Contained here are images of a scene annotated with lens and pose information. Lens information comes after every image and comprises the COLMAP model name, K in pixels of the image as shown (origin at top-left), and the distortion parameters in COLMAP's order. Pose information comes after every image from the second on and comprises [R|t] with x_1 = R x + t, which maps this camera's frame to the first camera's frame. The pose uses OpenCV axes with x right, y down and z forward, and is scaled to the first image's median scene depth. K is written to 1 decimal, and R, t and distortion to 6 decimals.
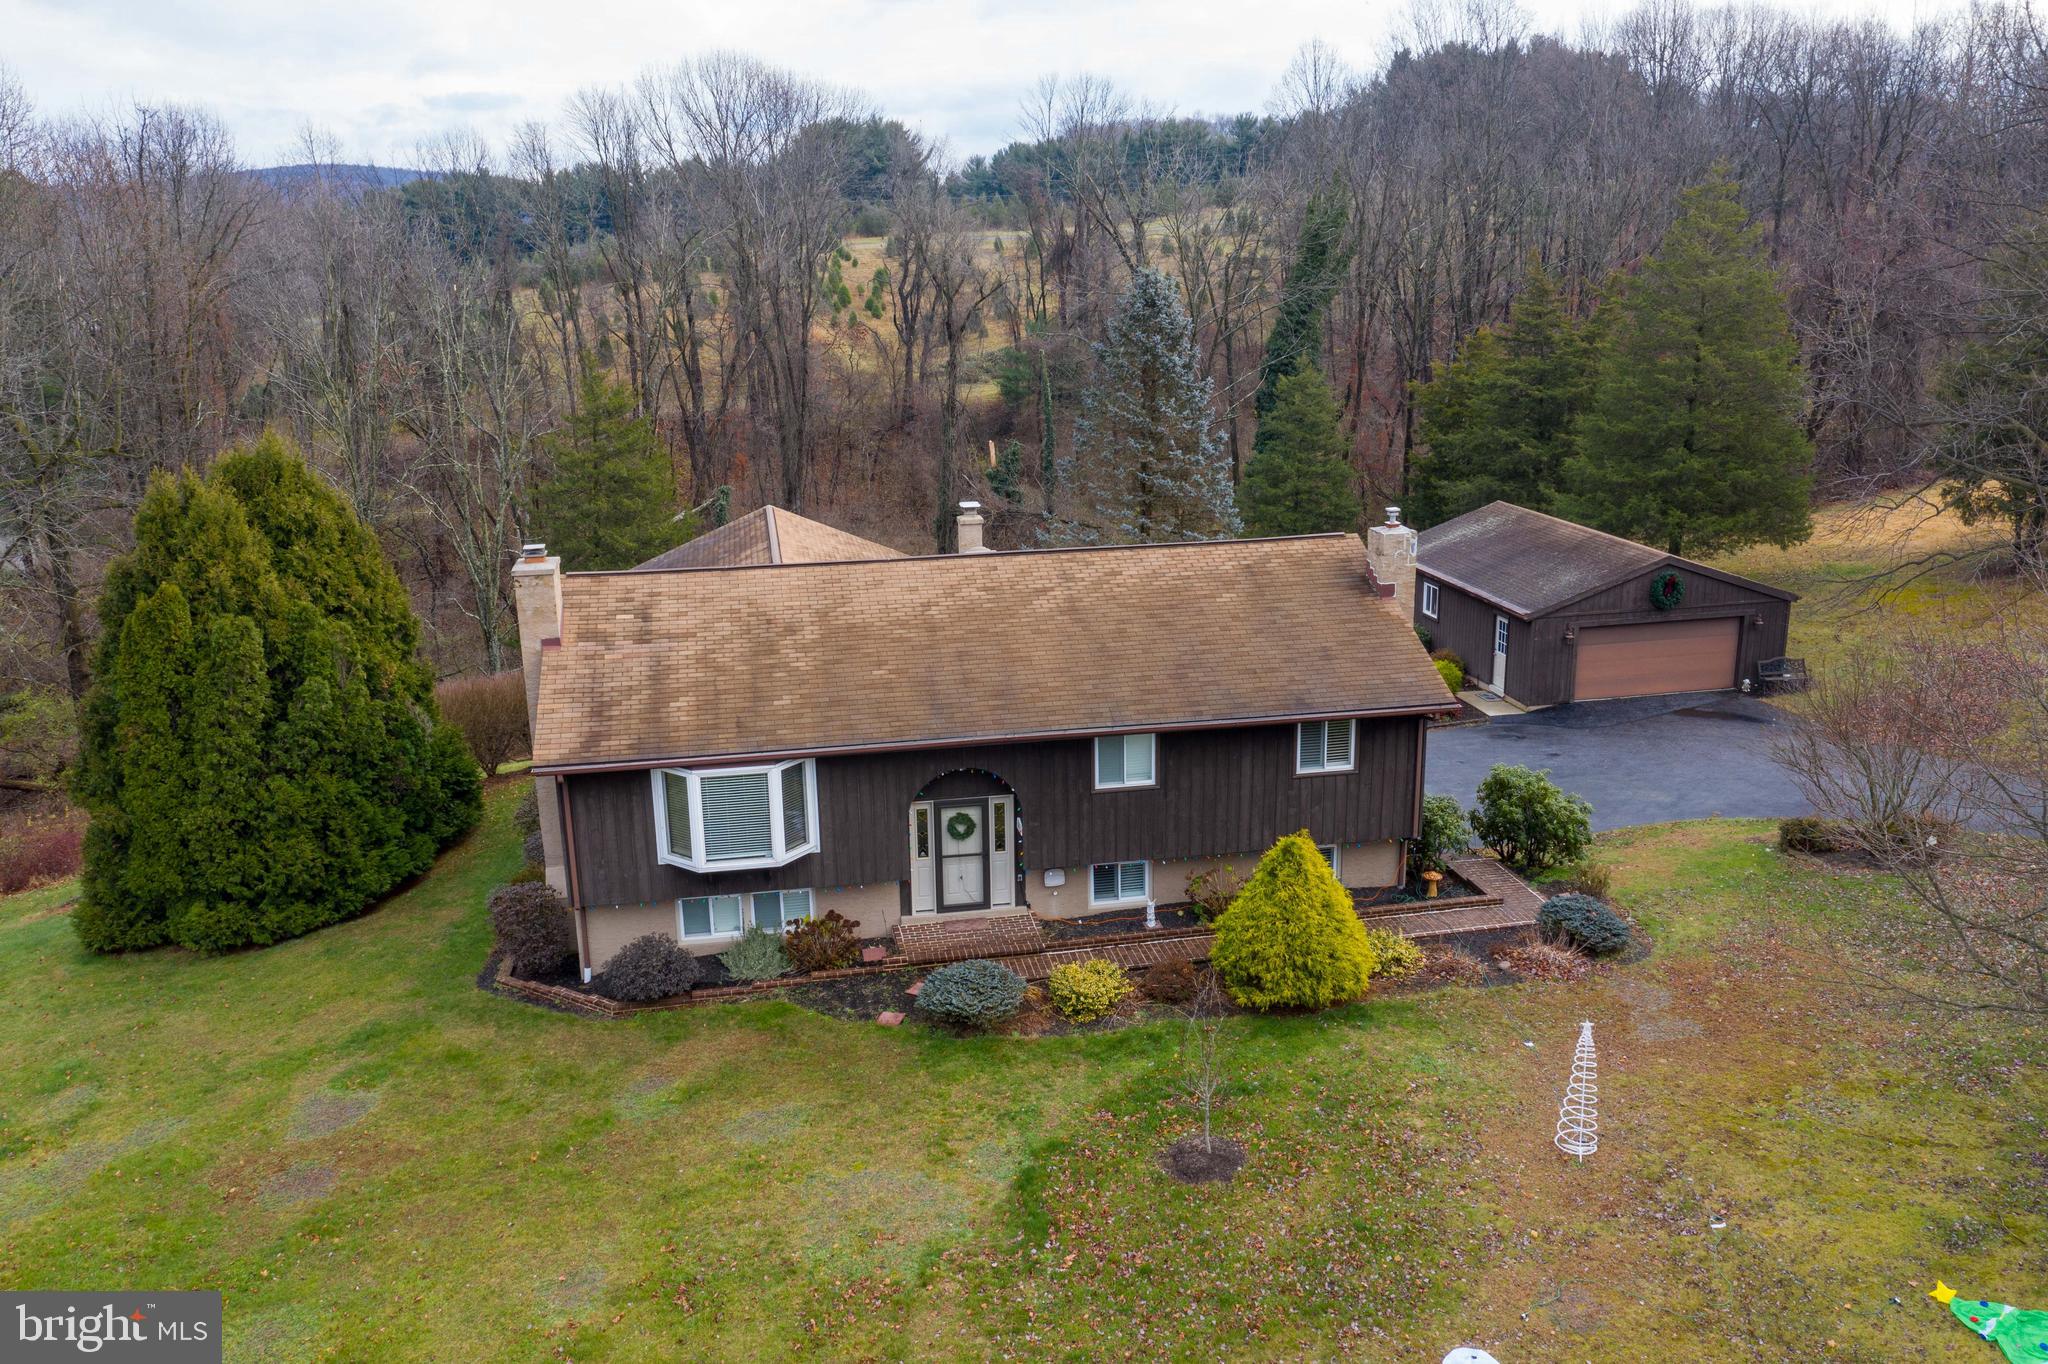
lens RADIAL K [[1642.0, 0, 1024.2], [0, 1642.0, 687.0], [0, 0, 1]] dist [-0.005665, 0.016082]
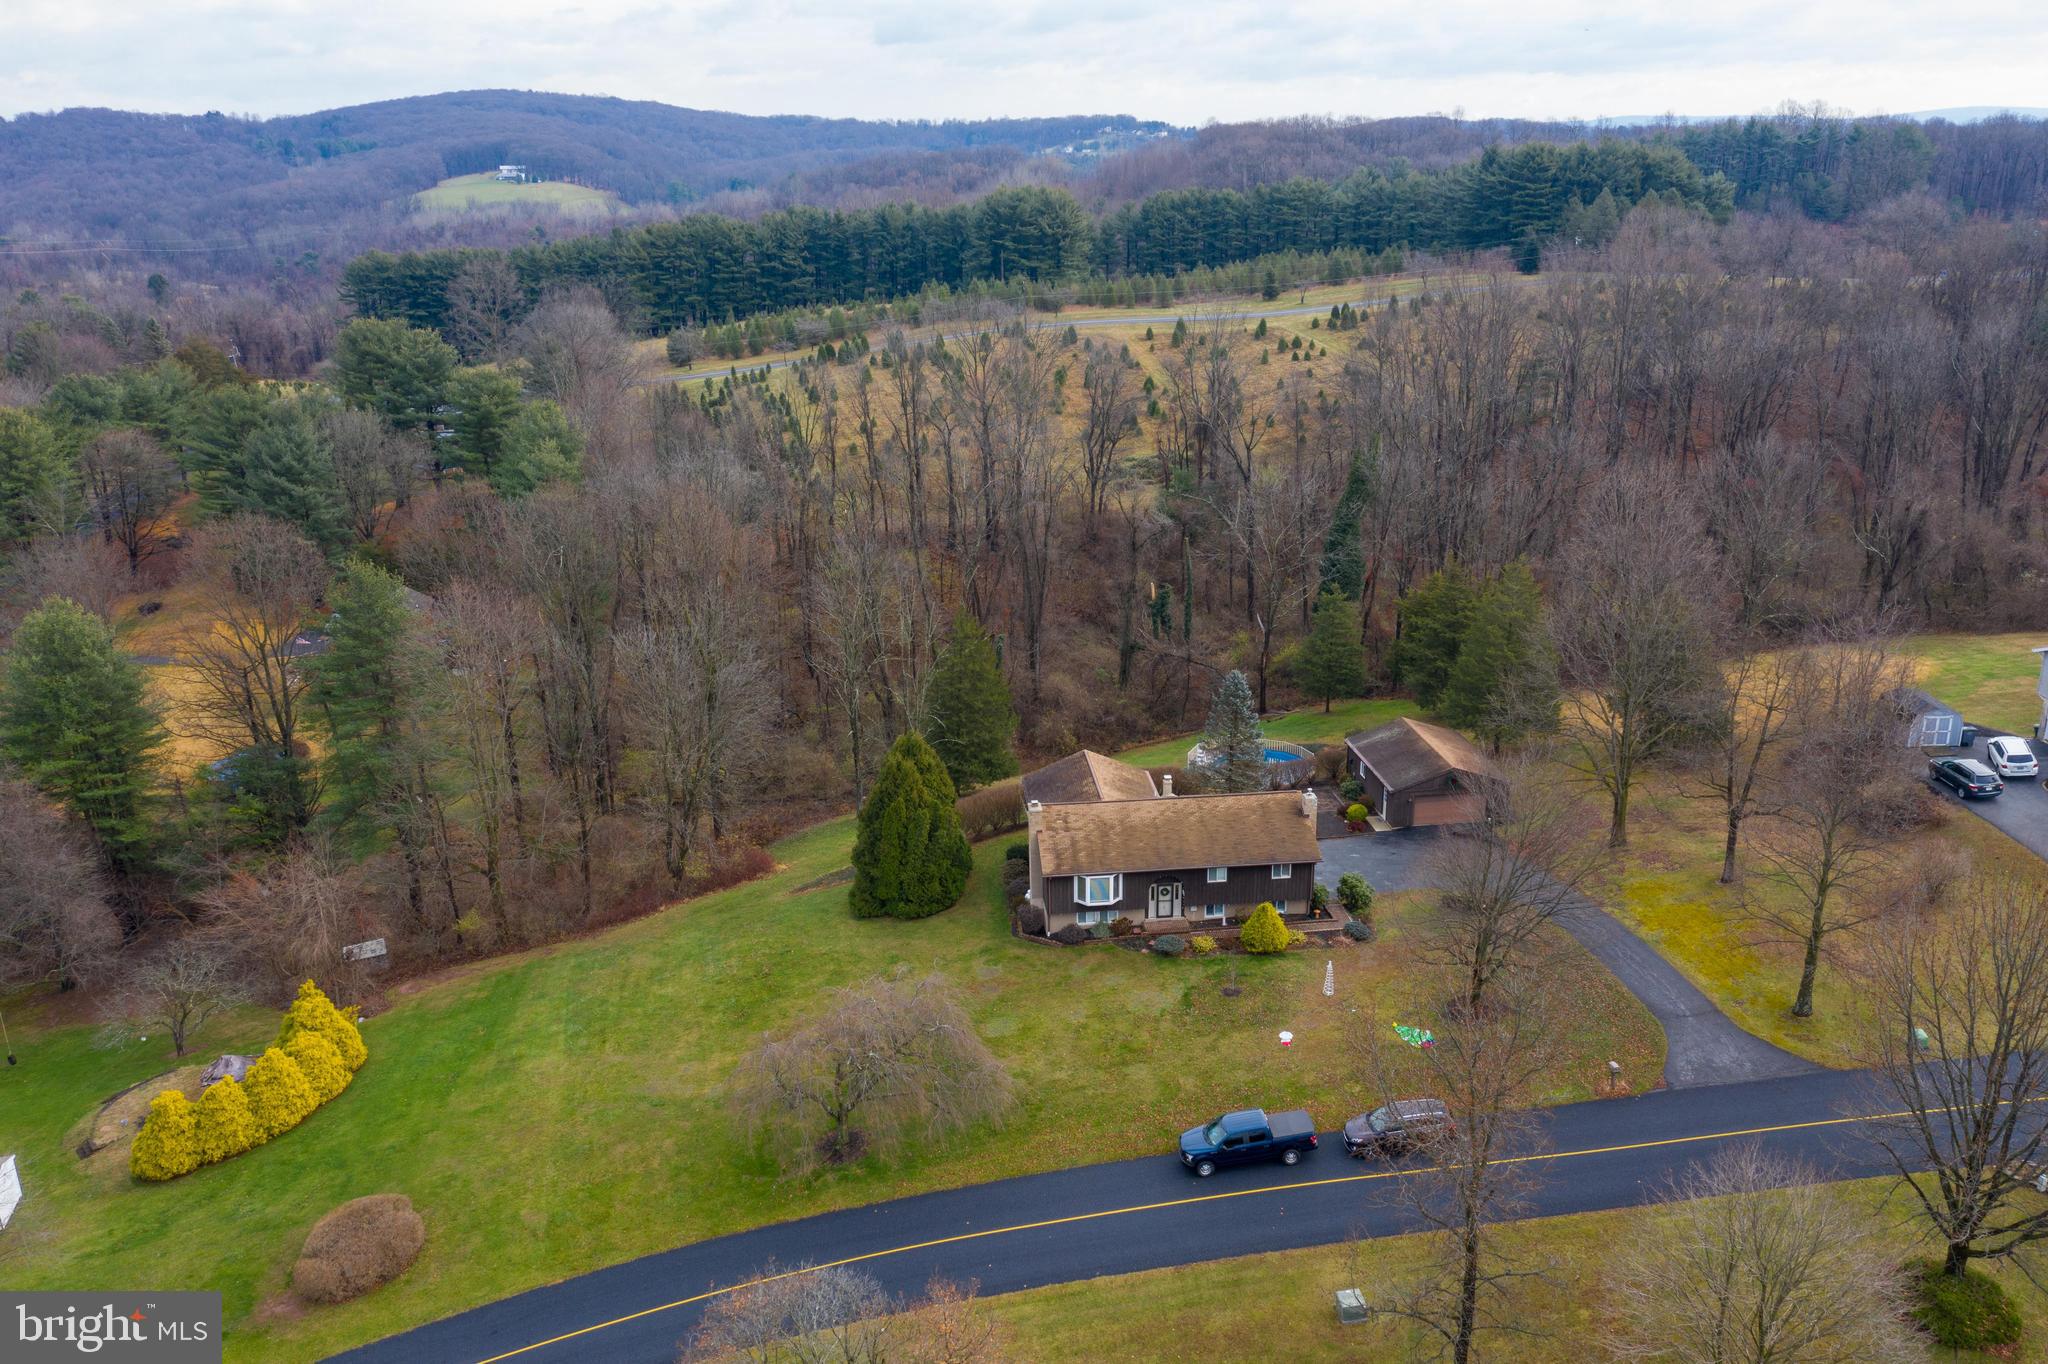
lens RADIAL K [[1642.0, 0, 1033.2], [0, 1642.0, 685.1], [0, 0, 1]] dist [-0.005665, 0.016082]
pose [[0.997275, 0.027456, -0.068474, -0.087534], [-0.023997, 0.998418, 0.050843, -0.478990], [0.069761, -0.049061, 0.996357, -2.206659]]
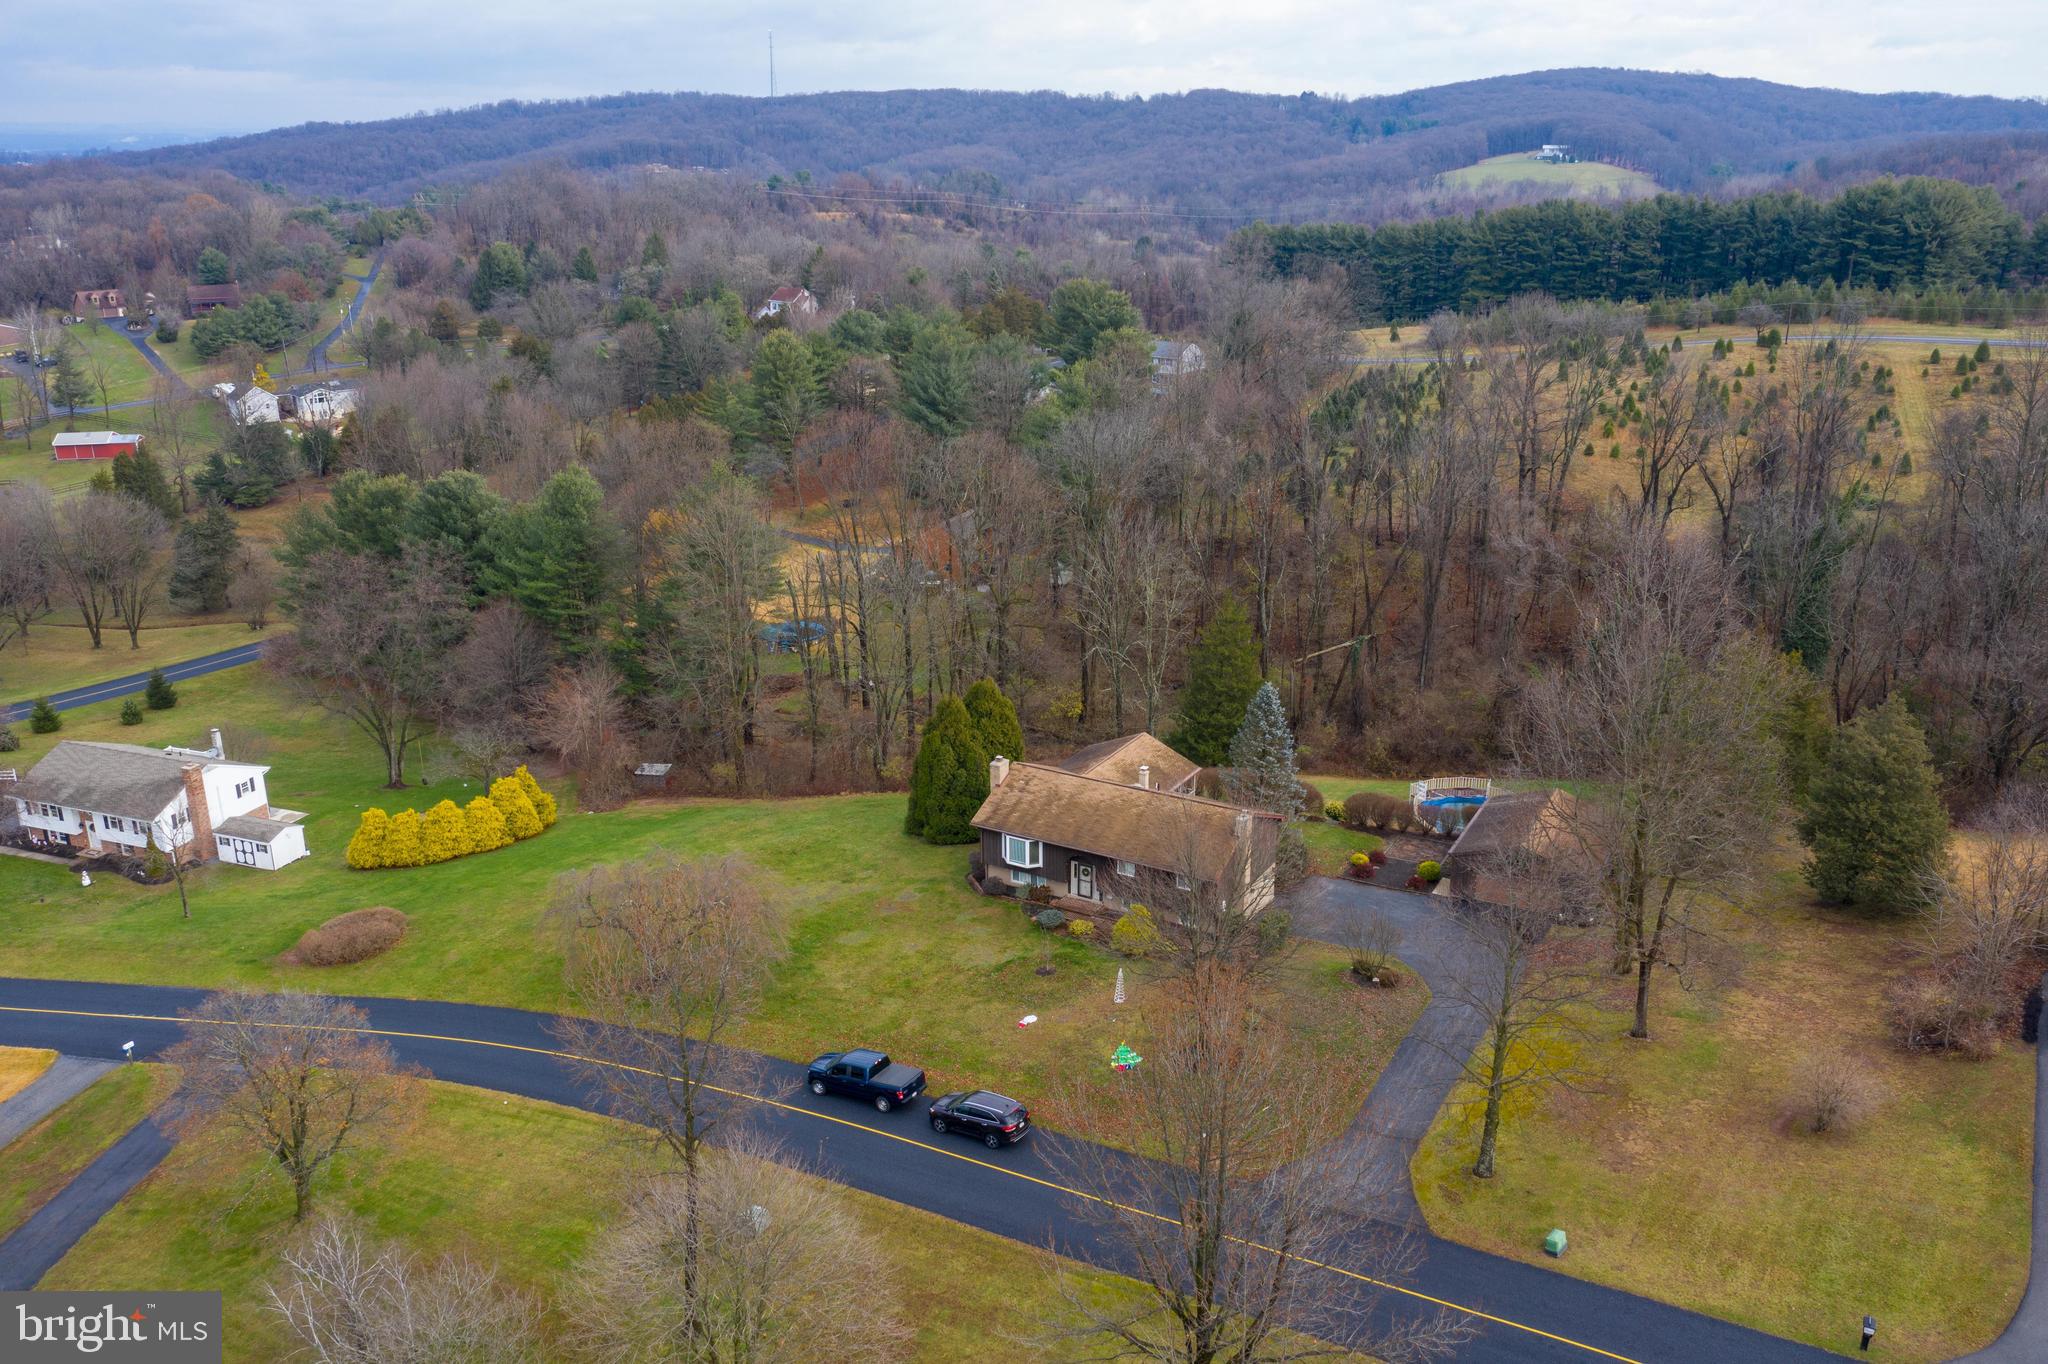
lens RADIAL K [[1642.0, 0, 1022.0], [0, 1642.0, 687.6], [0, 0, 1]] dist [-0.005665, 0.016082]
pose [[0.761633, 0.221858, -0.608846, 1.790721], [-0.182175, 0.974980, 0.127383, -0.672402], [0.621874, 0.013898, 0.782994, -1.652115]]
